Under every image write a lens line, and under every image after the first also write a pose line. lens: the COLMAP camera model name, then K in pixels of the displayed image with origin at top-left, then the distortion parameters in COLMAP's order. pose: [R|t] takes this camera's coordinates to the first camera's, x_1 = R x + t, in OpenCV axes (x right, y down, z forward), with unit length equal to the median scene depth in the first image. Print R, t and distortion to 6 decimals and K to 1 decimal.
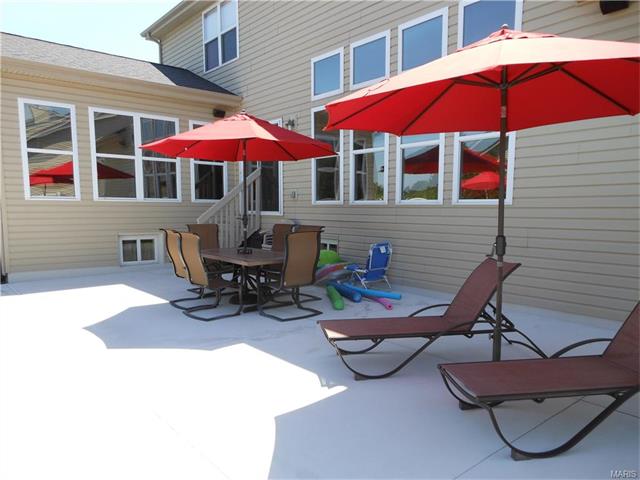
lens RADIAL K [[467.0, 0, 322.6], [0, 467.0, 246.2], [0, 0, 1]] dist [0.025614, 0.003927]
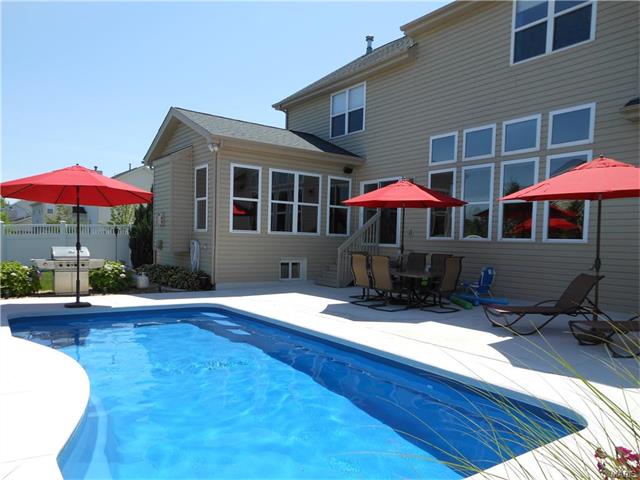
lens RADIAL K [[467.0, 0, 325.7], [0, 467.0, 254.6], [0, 0, 1]] dist [0.025614, 0.003927]
pose [[0.998561, 0.022977, -0.048455, -0.249176], [-0.025480, 0.998339, -0.051676, 0.033627], [0.047188, 0.052836, 0.997488, -0.383545]]
